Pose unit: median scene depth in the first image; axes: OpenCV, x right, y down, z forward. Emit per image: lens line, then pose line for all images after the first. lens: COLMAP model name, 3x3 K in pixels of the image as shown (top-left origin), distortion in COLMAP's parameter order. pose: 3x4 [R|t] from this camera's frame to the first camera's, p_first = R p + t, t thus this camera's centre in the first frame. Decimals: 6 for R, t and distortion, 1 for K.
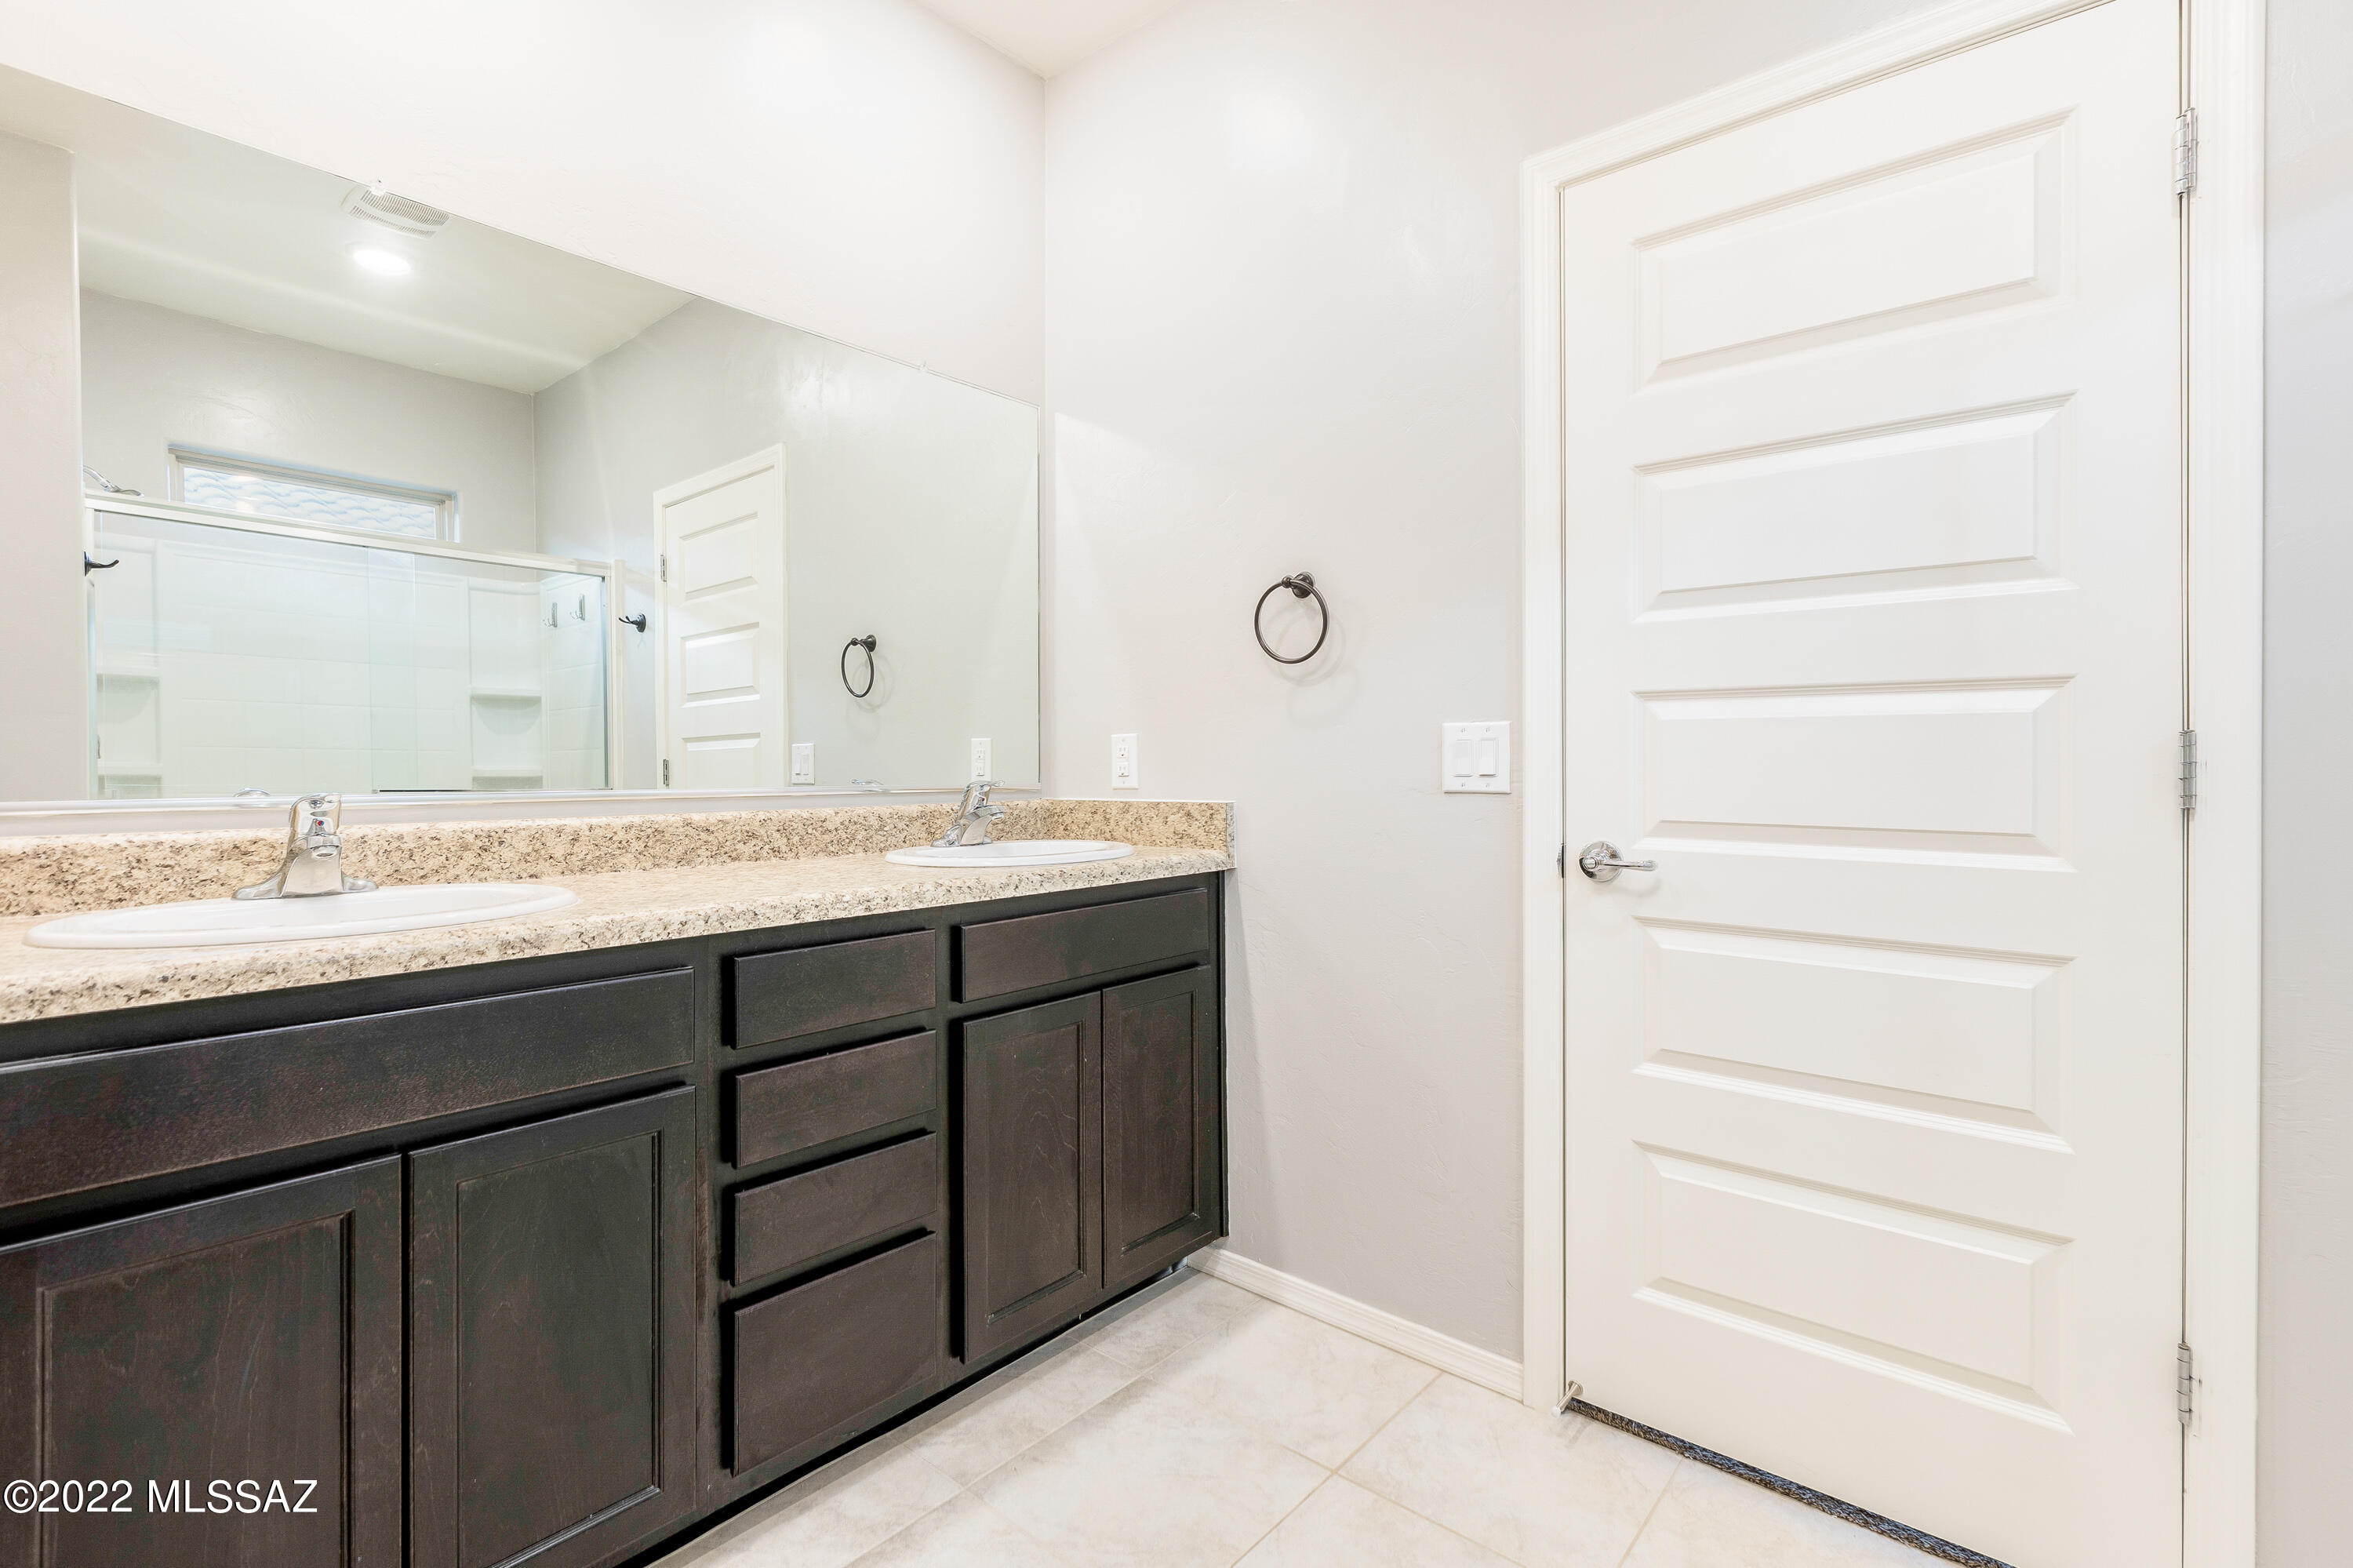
lens RADIAL K [[1074.6, 0, 1167.0], [0, 1074.6, 761.7], [0, 0, 1]] dist [0.001387, -0.000652]
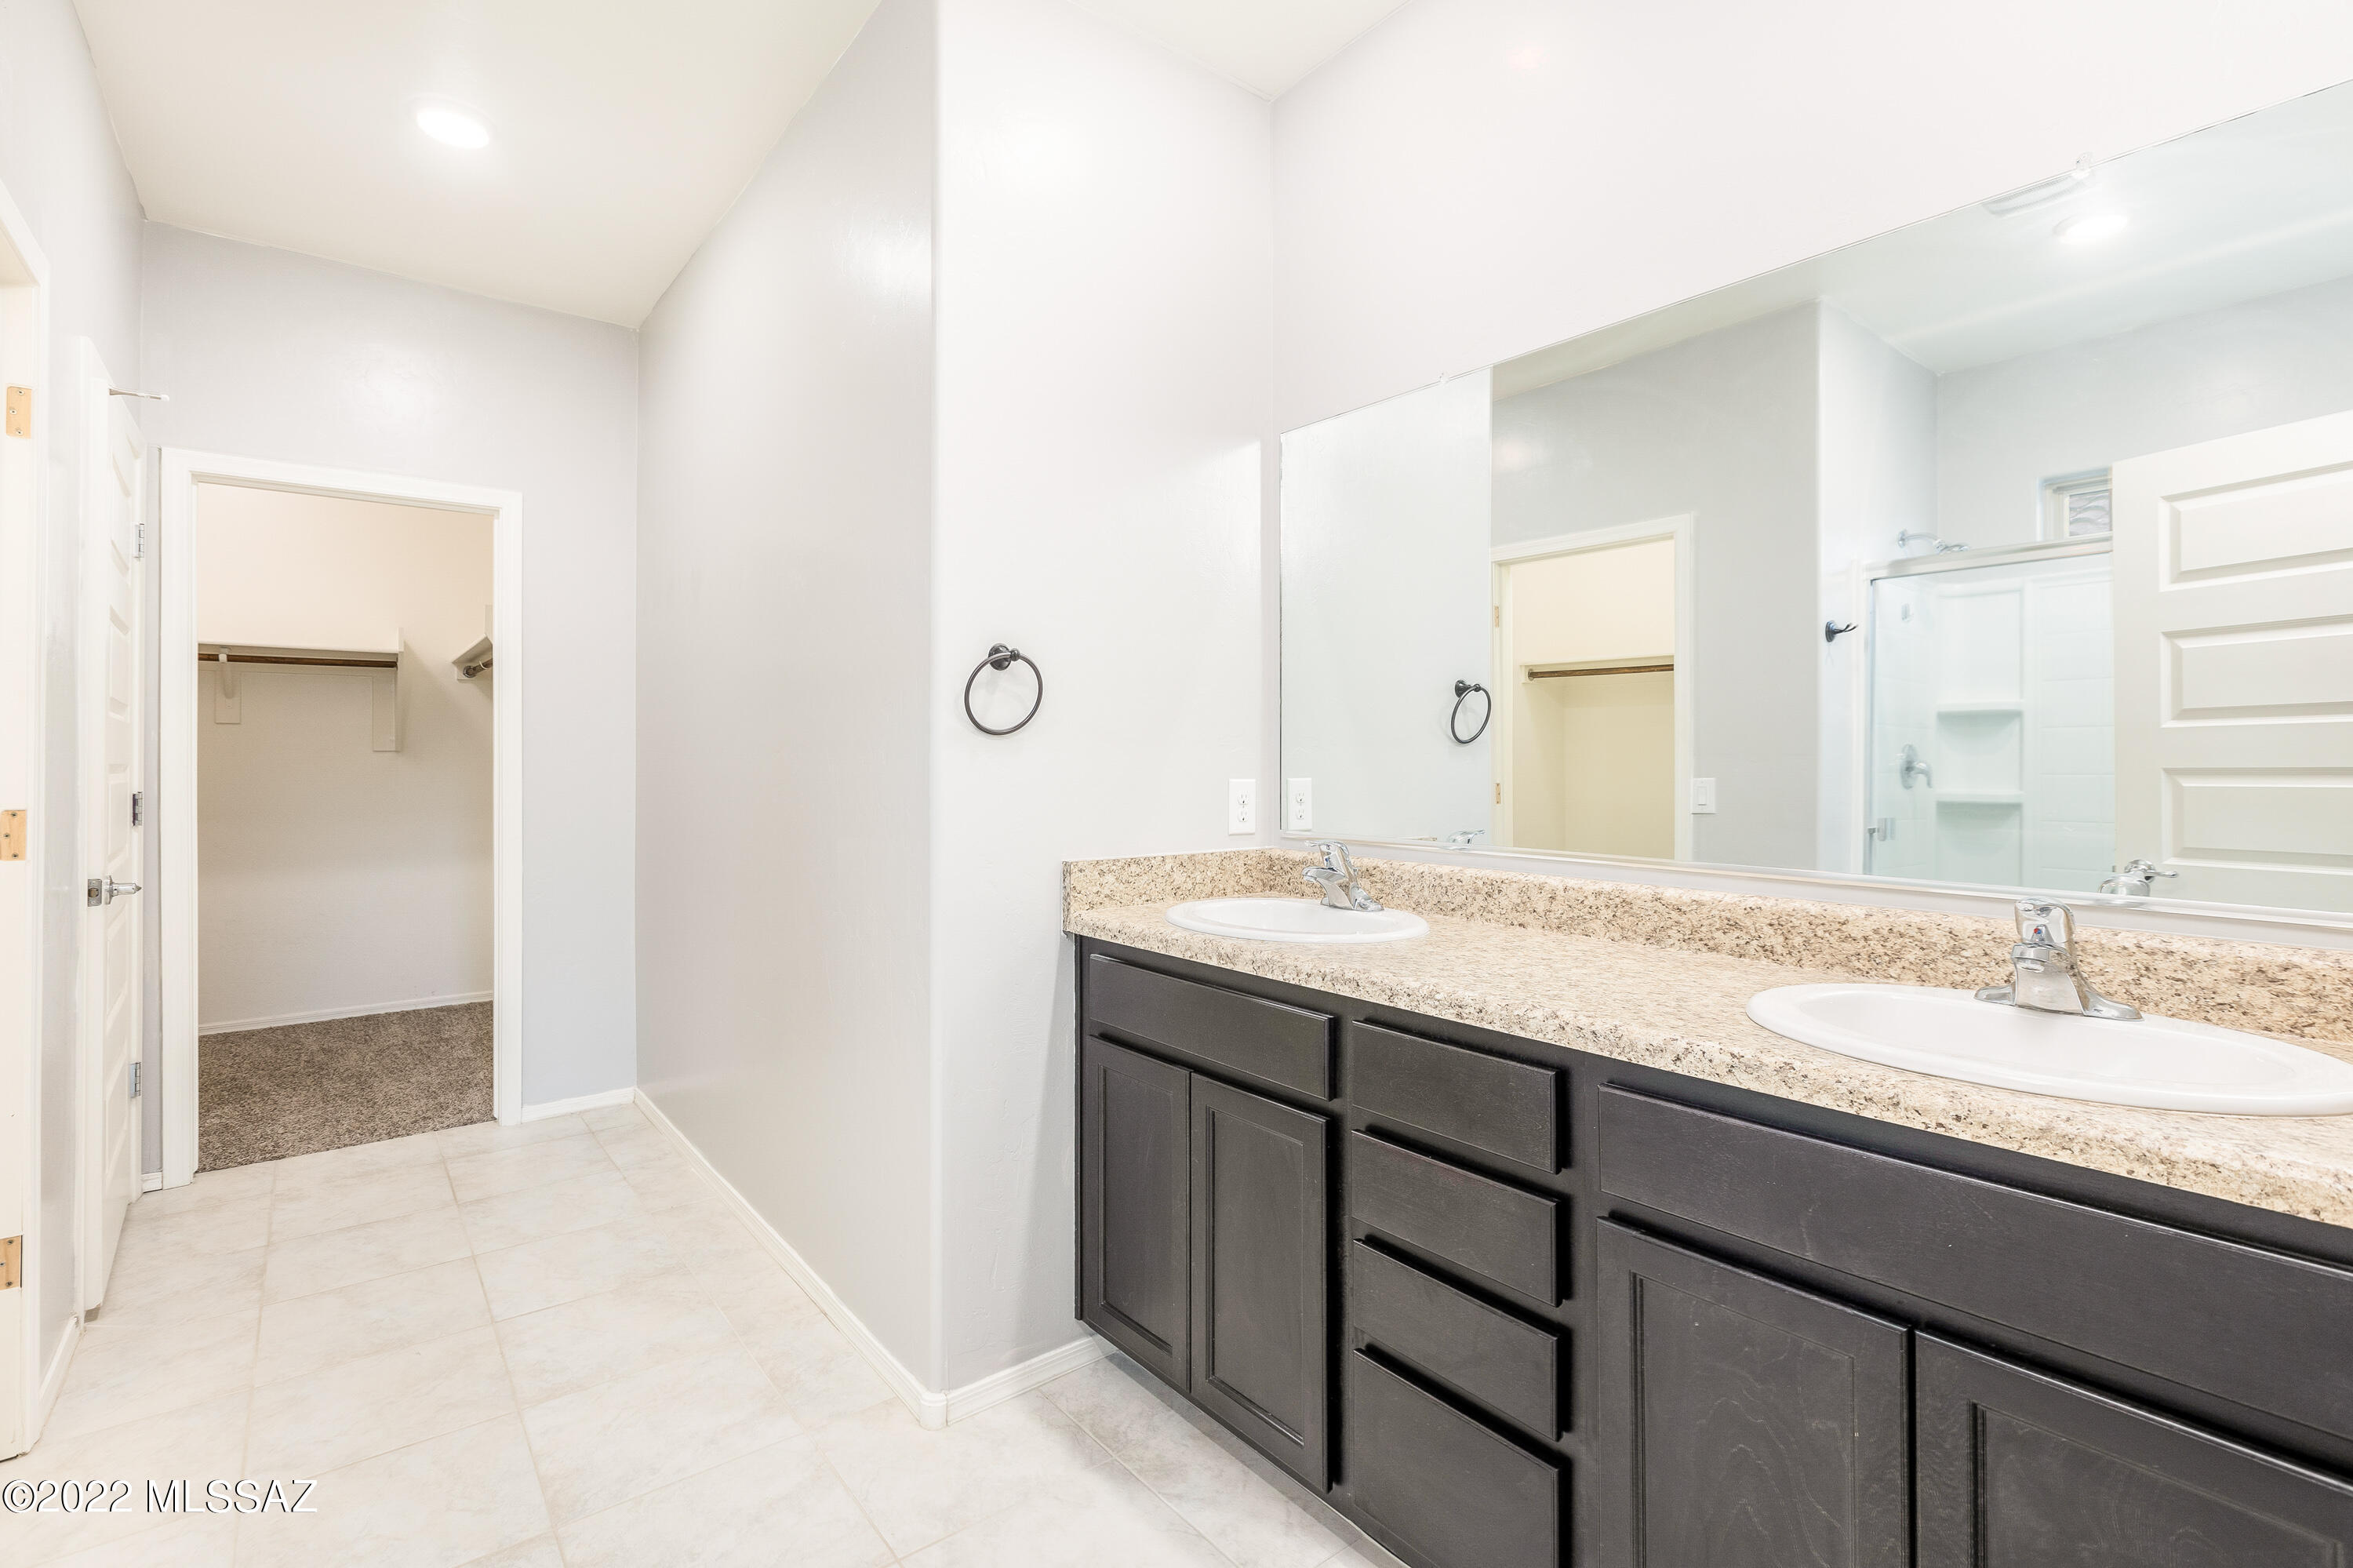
lens RADIAL K [[1074.6, 0, 1167.0], [0, 1074.6, 761.7], [0, 0, 1]] dist [0.001387, -0.000652]
pose [[-0.186275, 0.003428, -0.982492, 0.620892], [-0.001125, 0.999993, 0.003703, -0.072303], [0.982497, 0.001795, -0.186270, 0.920365]]
